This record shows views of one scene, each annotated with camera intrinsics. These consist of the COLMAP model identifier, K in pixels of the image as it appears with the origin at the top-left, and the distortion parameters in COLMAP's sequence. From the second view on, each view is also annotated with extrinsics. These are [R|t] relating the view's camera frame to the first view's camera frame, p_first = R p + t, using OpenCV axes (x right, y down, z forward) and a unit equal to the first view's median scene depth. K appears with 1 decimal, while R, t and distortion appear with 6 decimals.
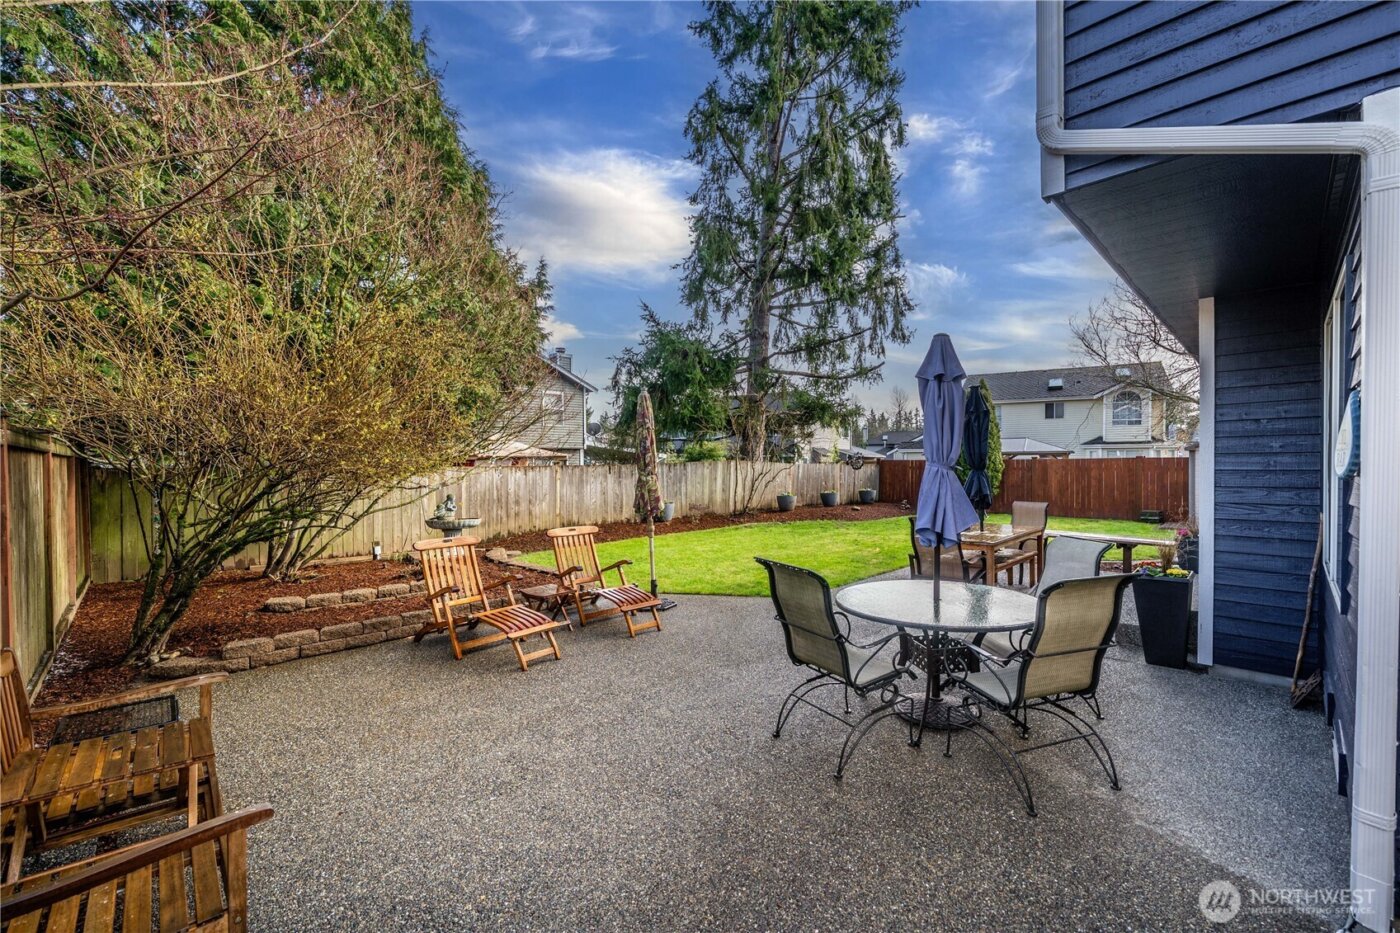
lens RADIAL K [[562.5, 0, 701.3], [0, 562.5, 465.2], [0, 0, 1]] dist [-0.000985, -0.000062]
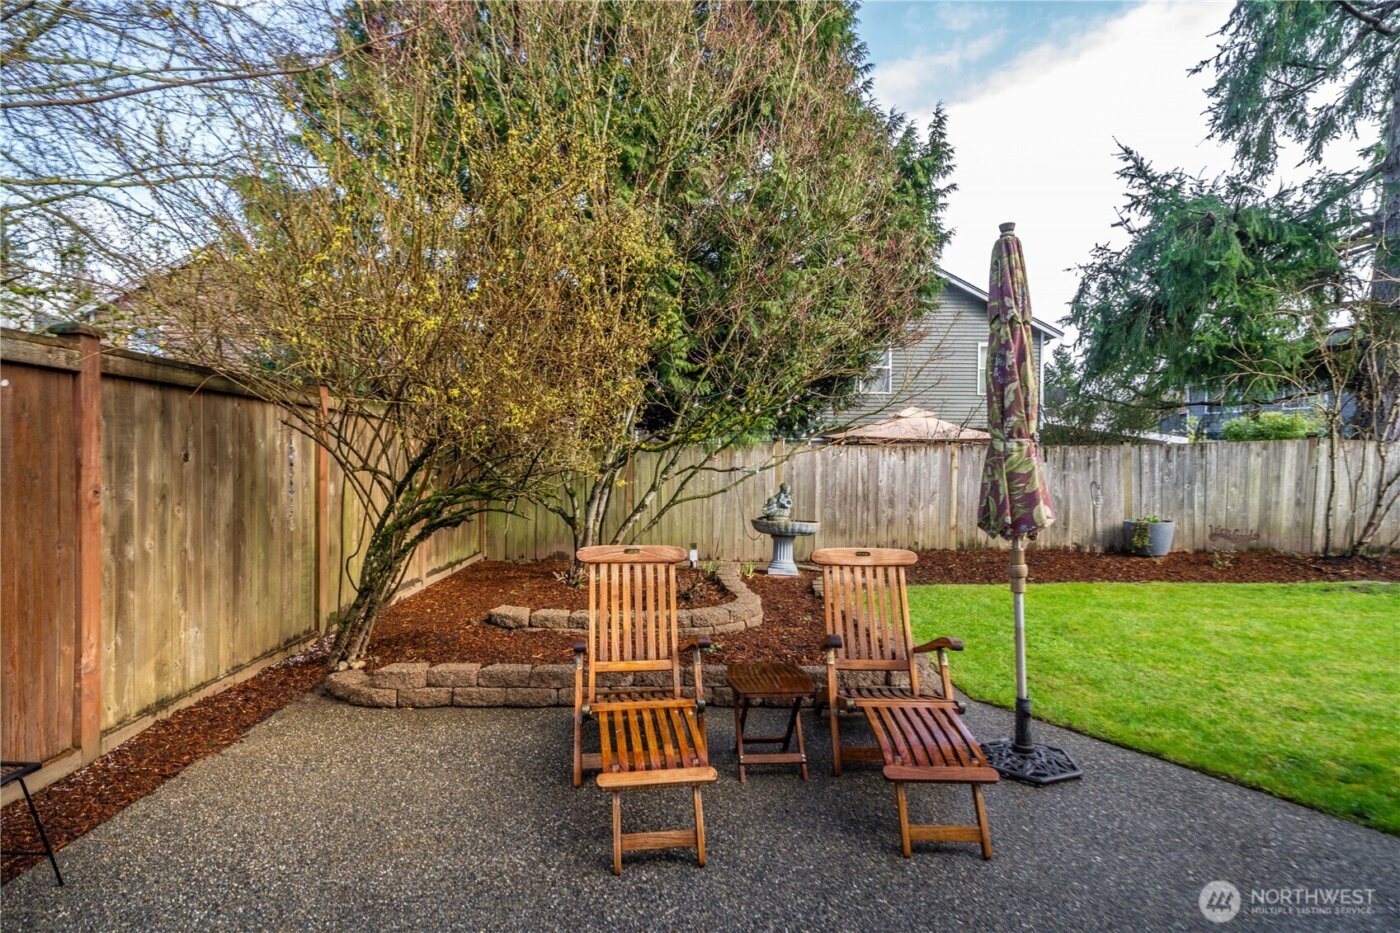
lens RADIAL K [[778.1, 0, 700.9], [0, 778.1, 452.8], [0, 0, 1]] dist [-0.000430, -0.000562]
pose [[0.802264, 0.023419, -0.596510, 0.026546], [-0.026970, 0.999632, 0.002973, 0.014610], [0.596360, 0.013703, 0.802600, 0.186014]]
